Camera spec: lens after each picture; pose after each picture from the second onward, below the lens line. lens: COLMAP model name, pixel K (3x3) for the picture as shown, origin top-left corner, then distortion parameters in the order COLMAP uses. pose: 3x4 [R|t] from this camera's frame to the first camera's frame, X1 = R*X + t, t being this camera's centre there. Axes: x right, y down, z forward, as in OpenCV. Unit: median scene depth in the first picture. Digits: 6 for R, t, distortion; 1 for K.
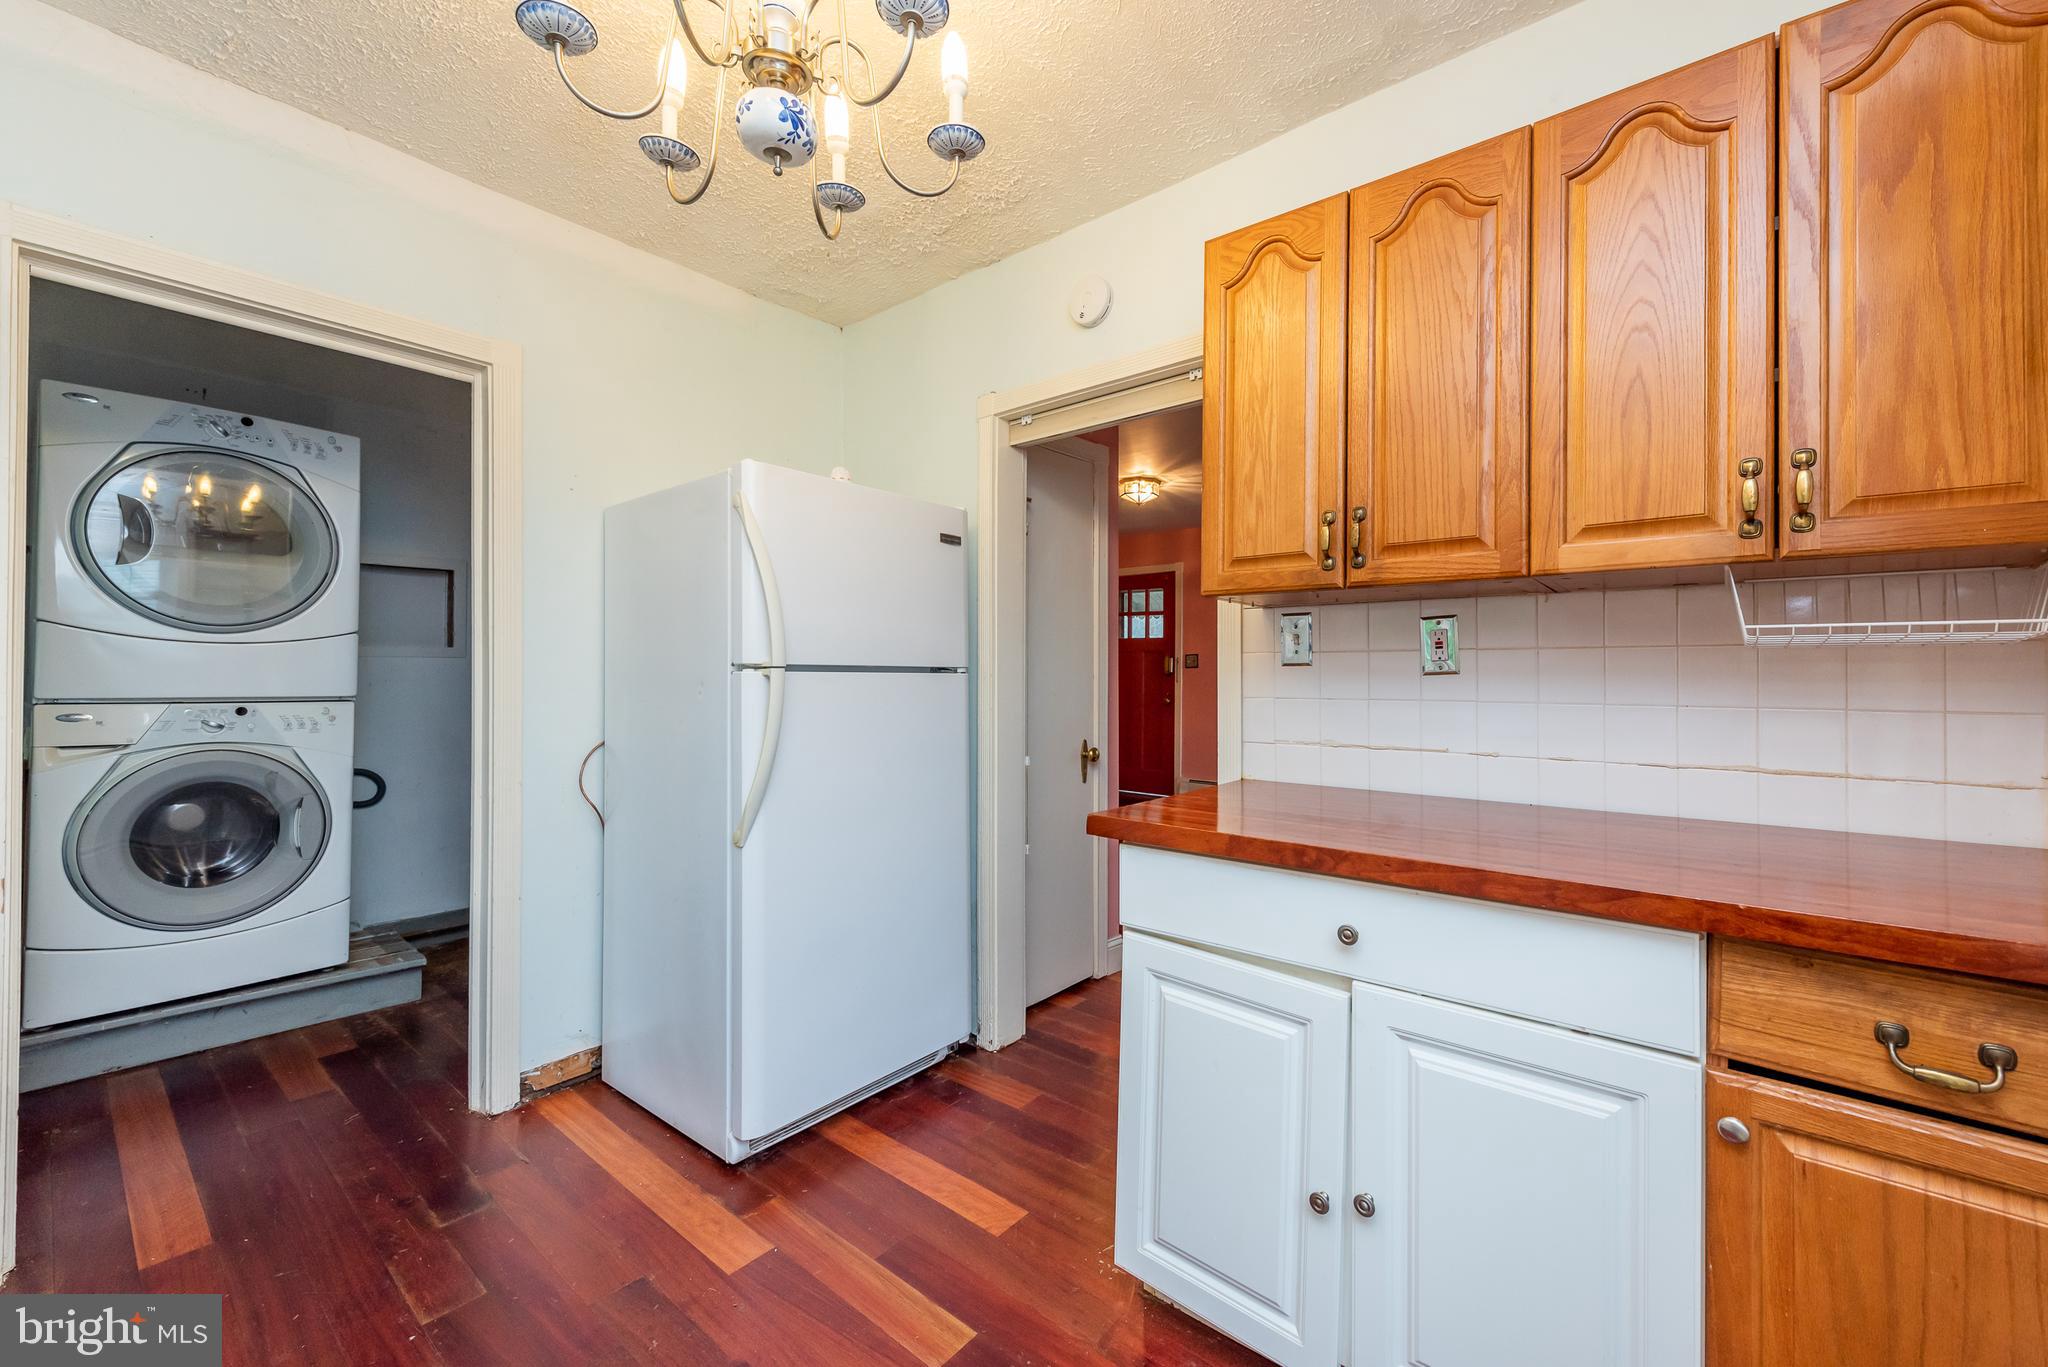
lens RADIAL K [[796.4, 0, 1045.2], [0, 796.4, 666.6], [0, 0, 1]] dist [0.008610, -0.002613]
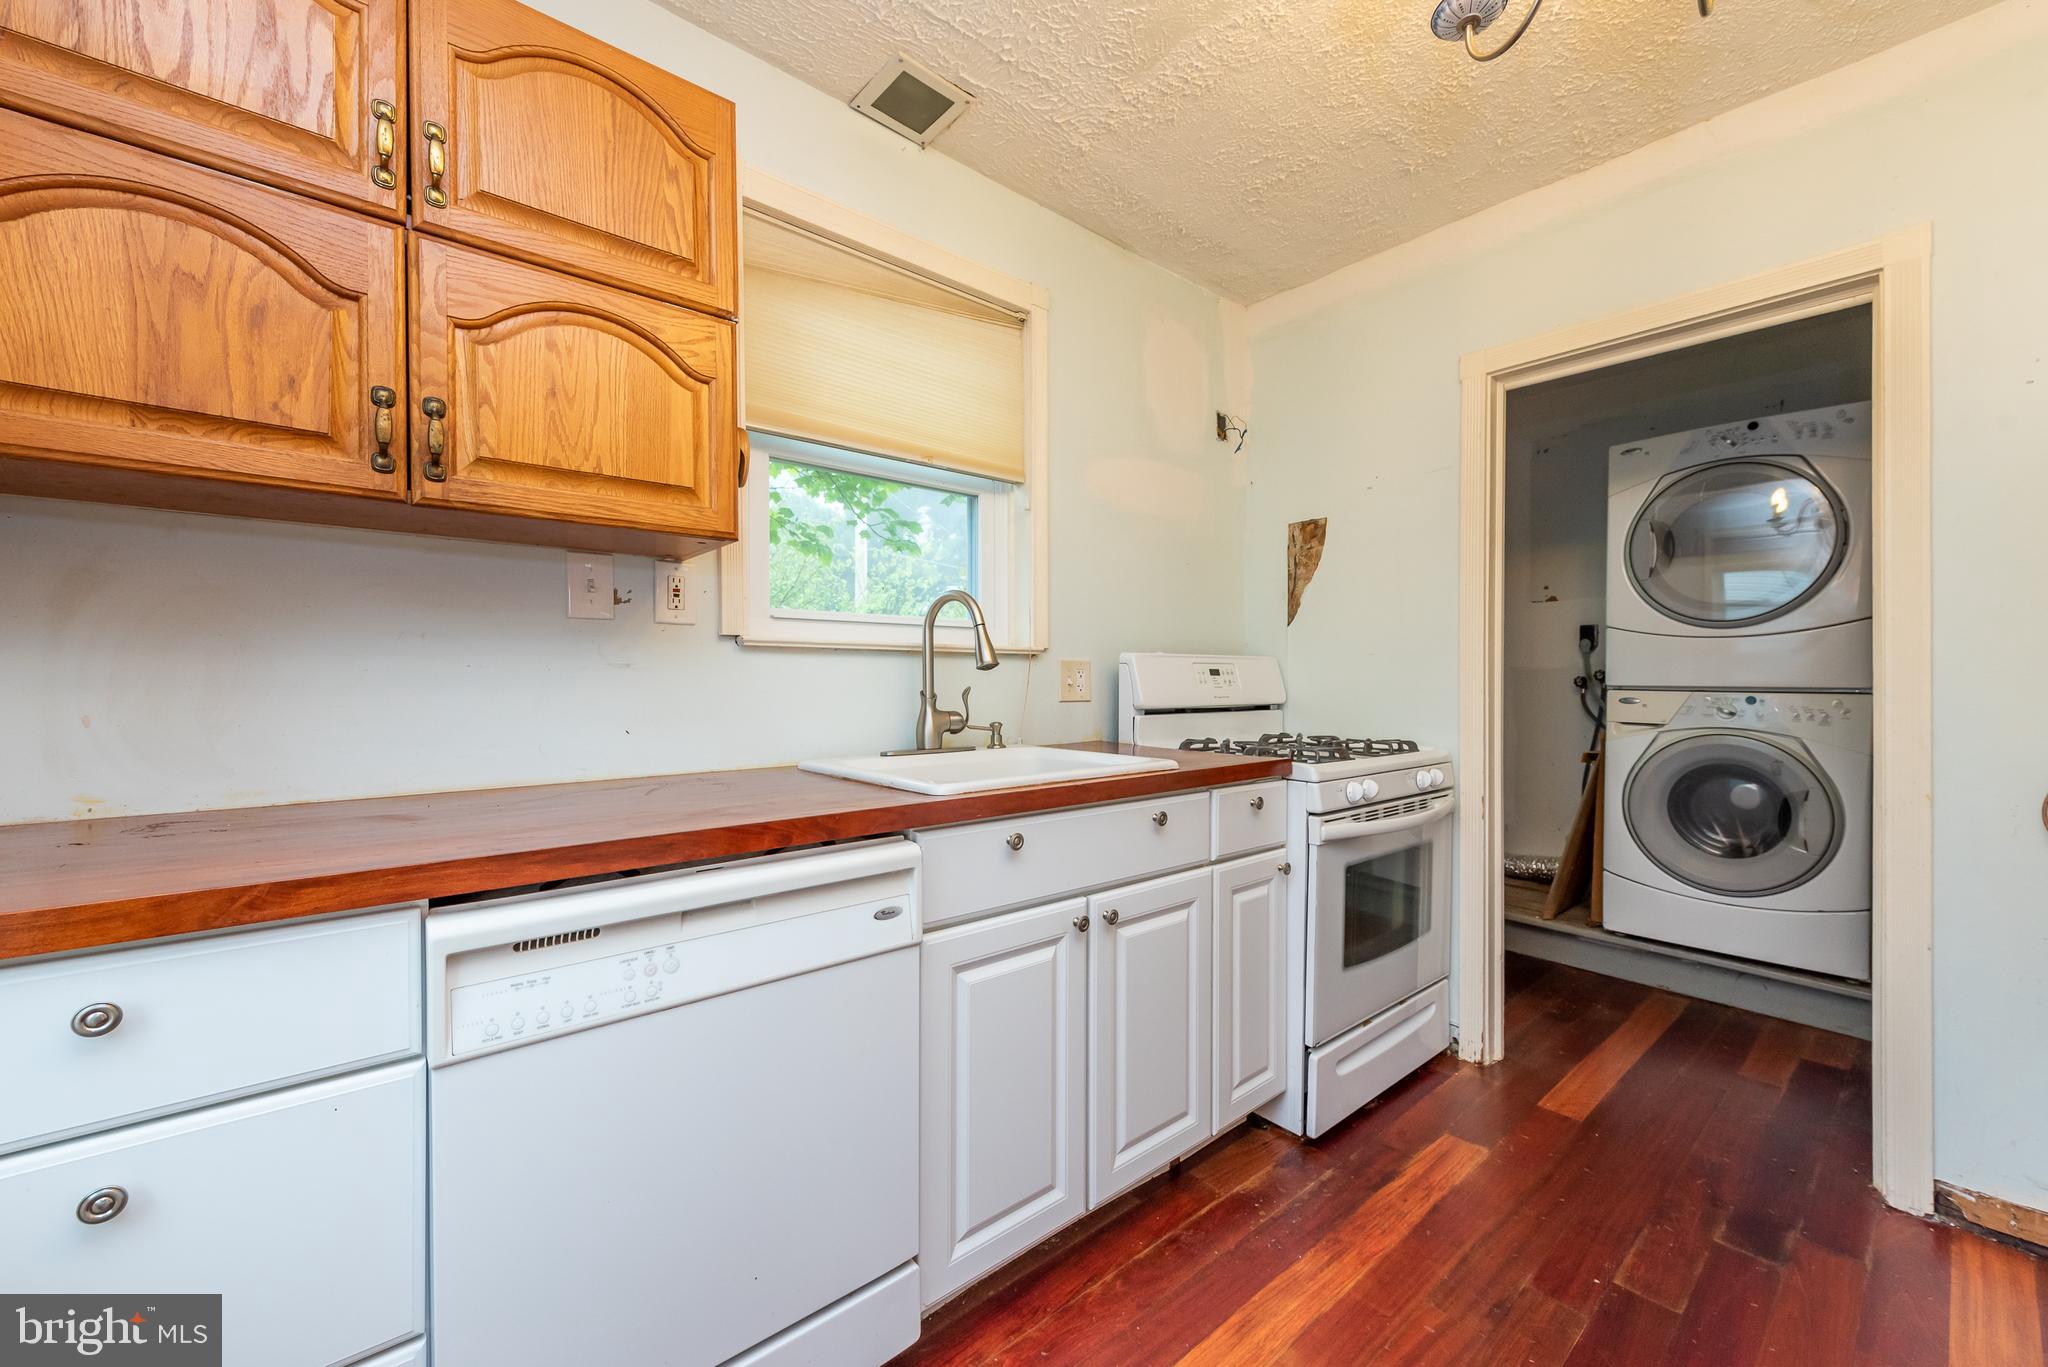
lens RADIAL K [[796.4, 0, 1039.9], [0, 796.4, 679.3], [0, 0, 1]] dist [0.008610, -0.002613]
pose [[-0.163296, -0.005853, -0.986560, 0.221228], [0.012383, 0.999891, -0.007982, 0.028192], [0.986499, -0.013520, -0.163206, 0.275307]]
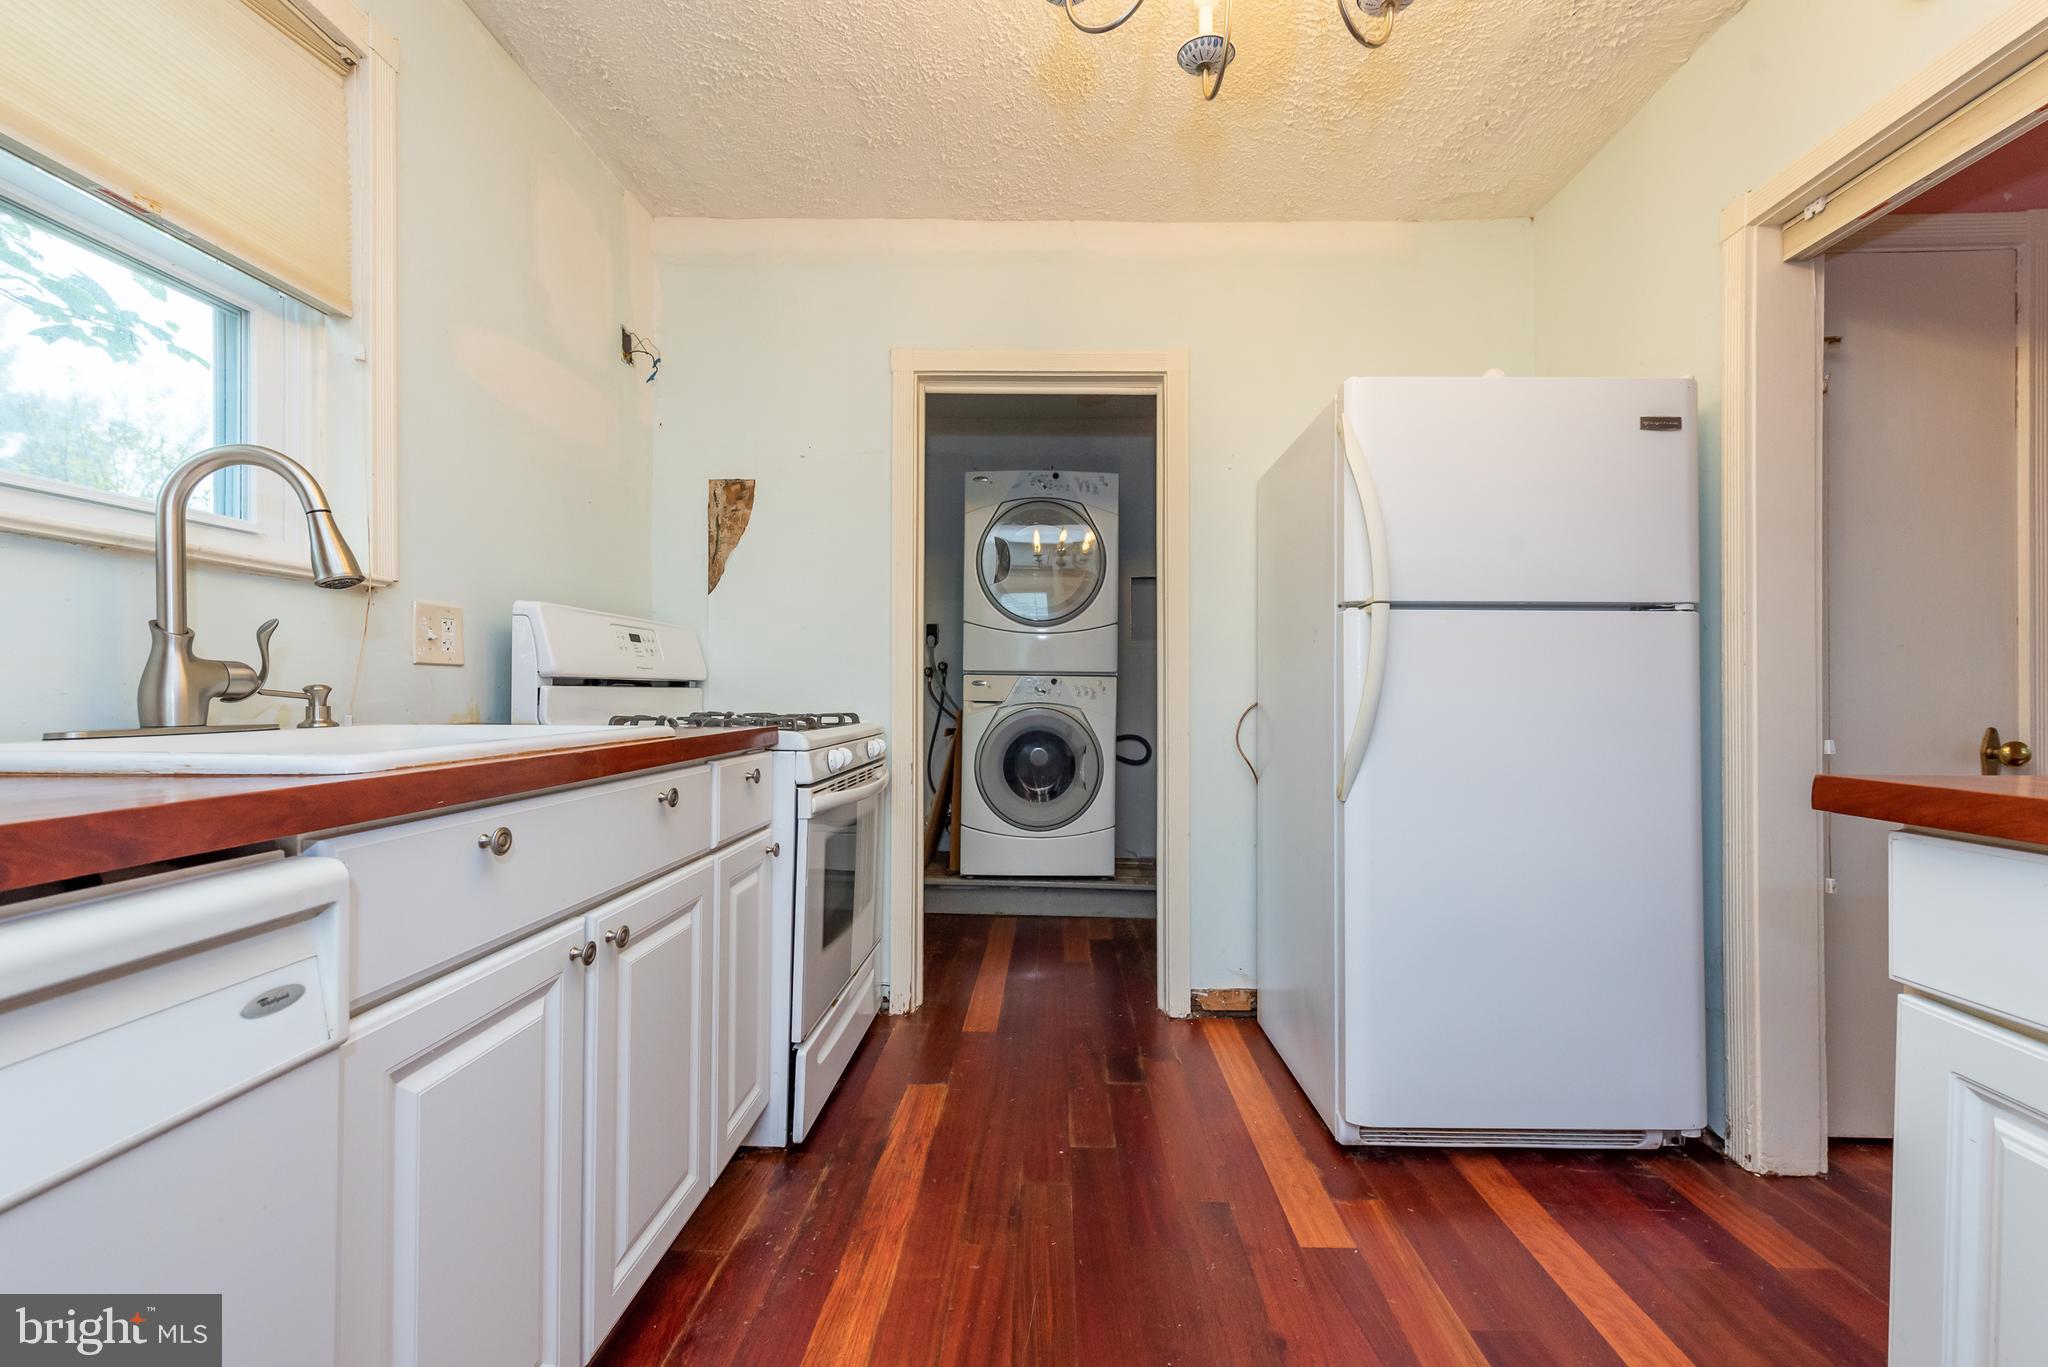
lens RADIAL K [[796.4, 0, 1056.9], [0, 796.4, 685.2], [0, 0, 1]] dist [0.008610, -0.002613]
pose [[0.631196, -0.007438, -0.775588, 0.097256], [0.010342, 0.999946, -0.001173, 0.072249], [0.775554, -0.007280, 0.631239, 0.133876]]
